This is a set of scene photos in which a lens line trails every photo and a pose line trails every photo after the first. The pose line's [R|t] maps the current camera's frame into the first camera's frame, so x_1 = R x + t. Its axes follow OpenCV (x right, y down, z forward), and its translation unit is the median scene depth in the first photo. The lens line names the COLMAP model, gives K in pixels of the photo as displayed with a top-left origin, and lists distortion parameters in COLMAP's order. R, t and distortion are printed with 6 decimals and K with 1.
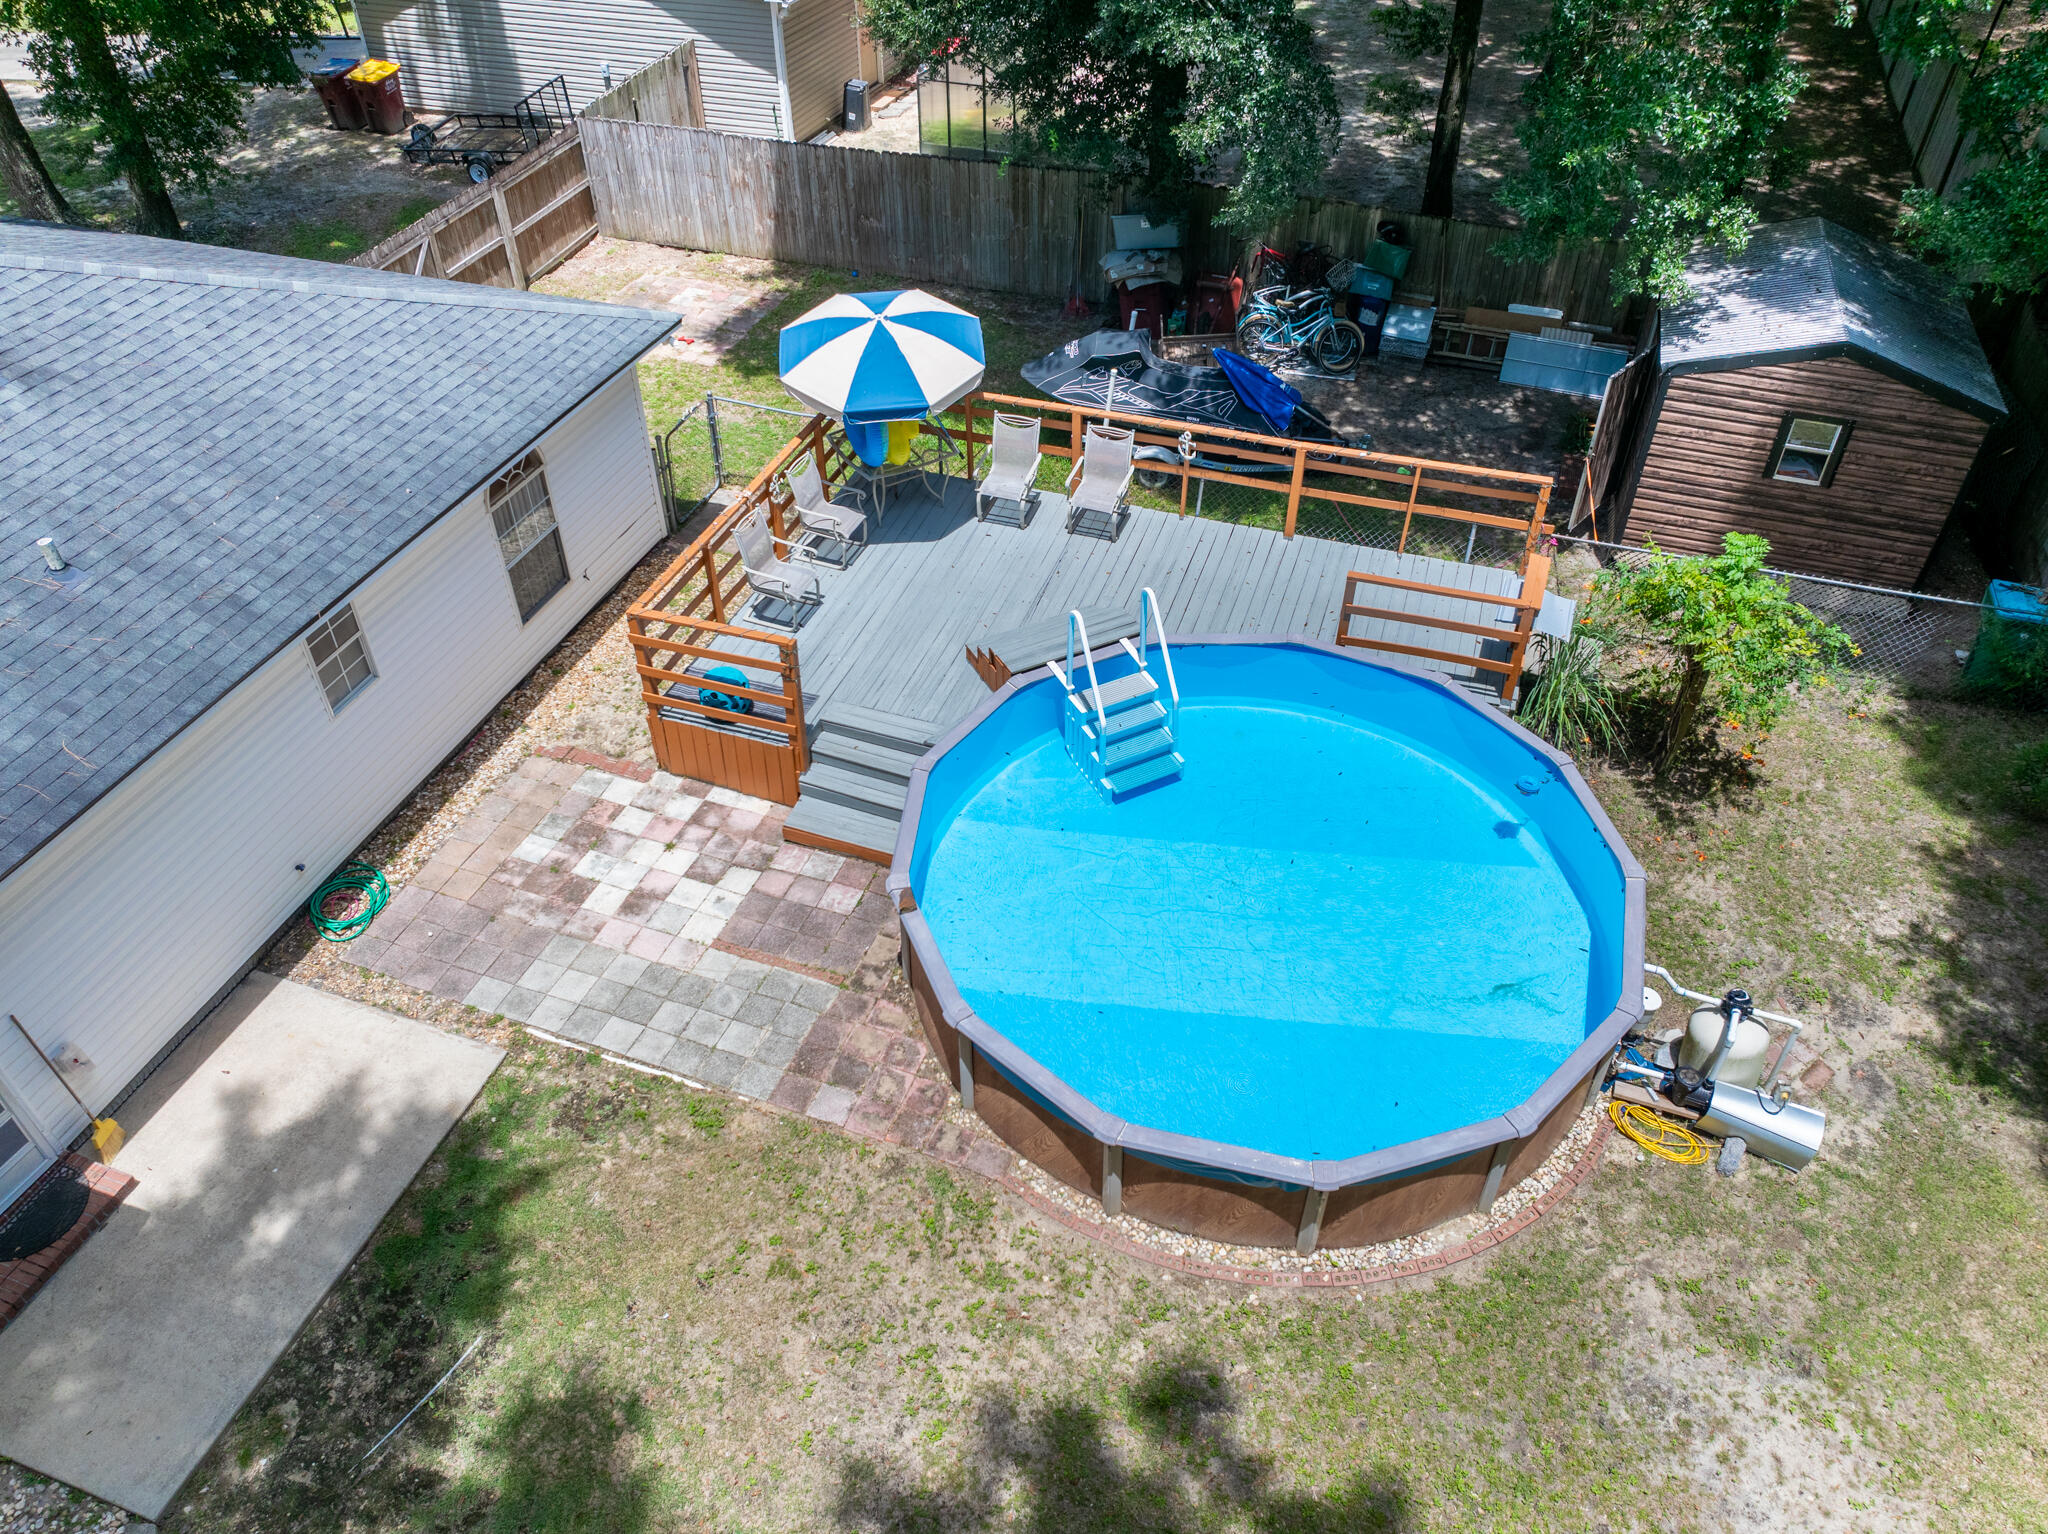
lens RADIAL K [[1450.8, 0, 1036.4], [0, 1450.8, 753.1], [0, 0, 1]] dist [-0.018740, -0.035642]
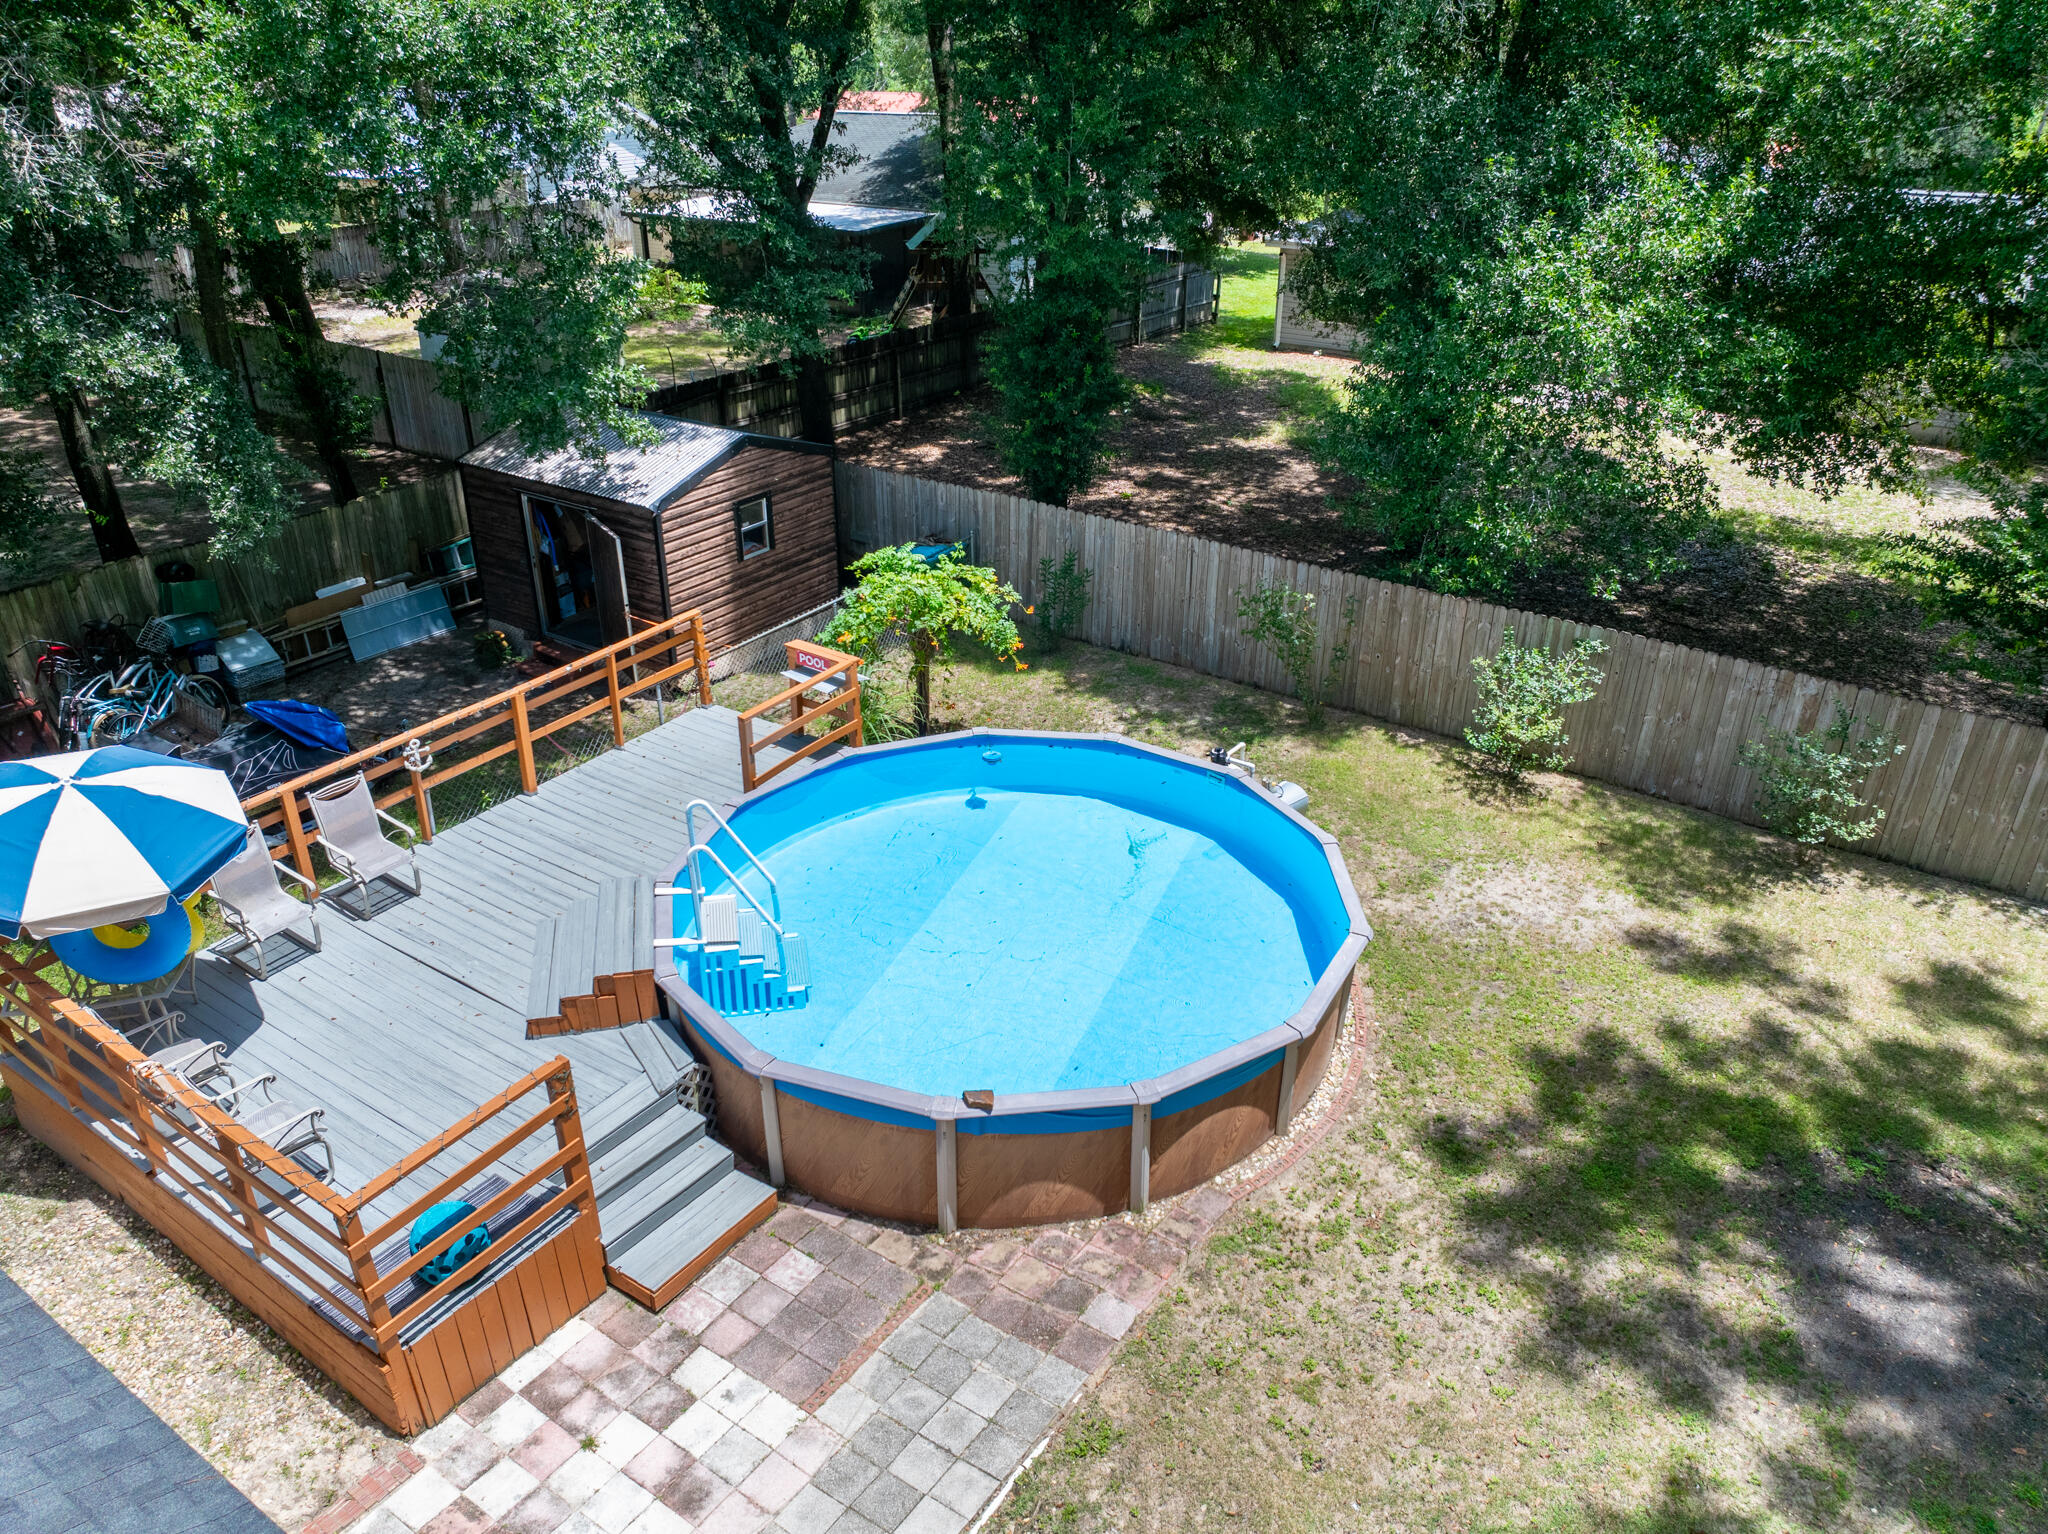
lens RADIAL K [[1450.8, 0, 1036.4], [0, 1450.8, 753.1], [0, 0, 1]] dist [-0.018740, -0.035642]
pose [[0.256604, -0.433111, 0.864042, -0.584875], [0.625617, 0.755858, 0.193086, -0.160950], [-0.736721, 0.491013, 0.464918, 0.357397]]
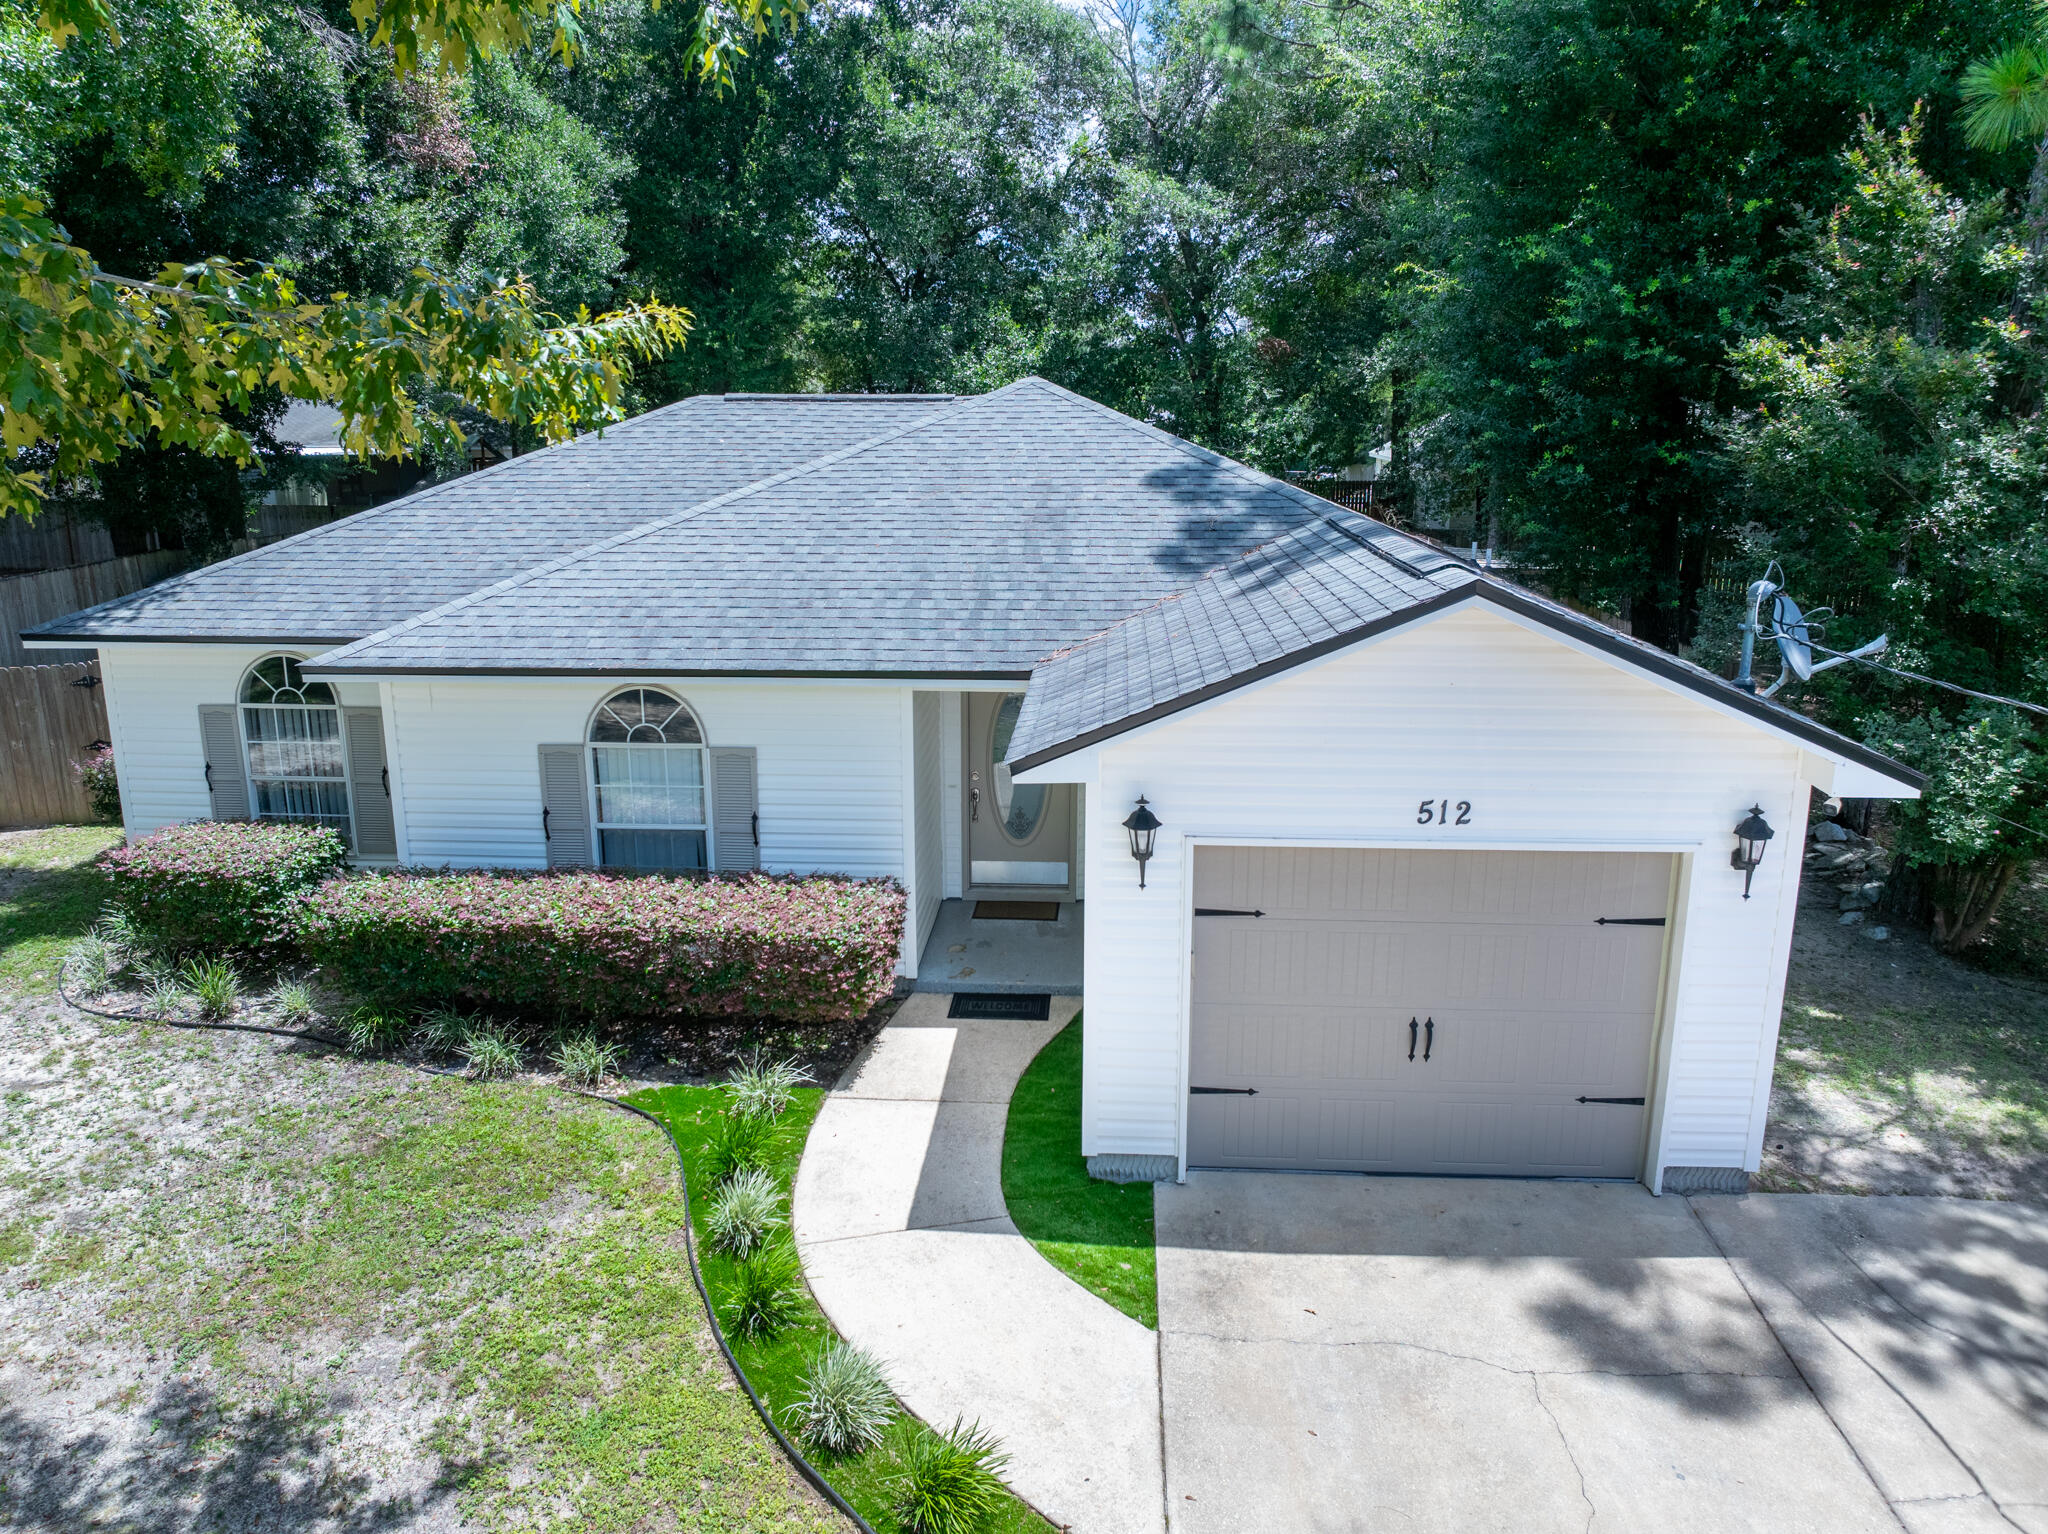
lens RADIAL K [[1434.4, 0, 1021.9], [0, 1434.4, 748.5], [0, 0, 1]] dist [-0.033654, 0.000529]
pose [[-0.262343, -0.216997, 0.940260, -1.929687], [0.633253, 0.696514, 0.337429, -0.321040], [-0.728126, 0.683944, -0.045312, 0.934483]]
